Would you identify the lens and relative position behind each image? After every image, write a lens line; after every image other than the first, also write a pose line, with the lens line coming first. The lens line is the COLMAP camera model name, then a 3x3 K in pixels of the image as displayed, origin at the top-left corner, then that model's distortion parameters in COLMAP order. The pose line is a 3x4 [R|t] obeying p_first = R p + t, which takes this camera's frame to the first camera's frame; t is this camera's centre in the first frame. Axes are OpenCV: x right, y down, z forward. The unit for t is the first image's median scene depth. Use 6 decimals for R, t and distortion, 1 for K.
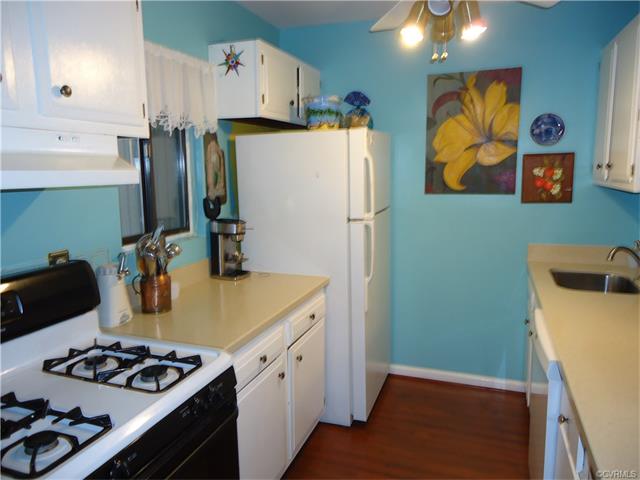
lens RADIAL K [[463.8, 0, 320.6], [0, 463.8, 237.2], [0, 0, 1]] dist [-0.004988, 0.012791]
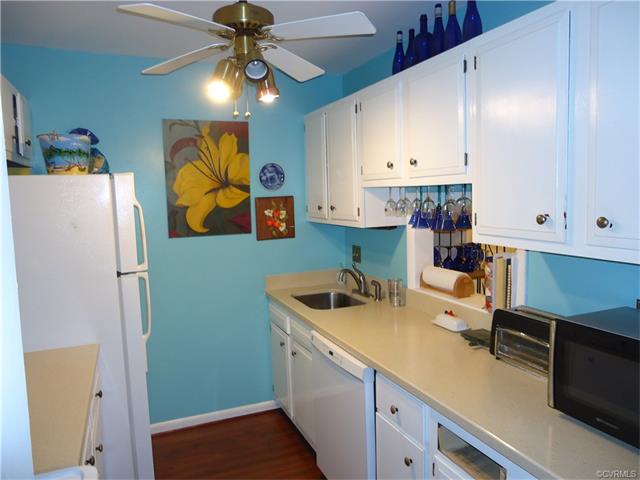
lens RADIAL K [[463.8, 0, 319.1], [0, 463.8, 241.9], [0, 0, 1]] dist [-0.004988, 0.012791]
pose [[0.734767, -0.074113, 0.674259, -0.219909], [0.117280, 0.992924, -0.018664, -0.032922], [-0.668104, 0.092791, 0.738259, 0.070504]]
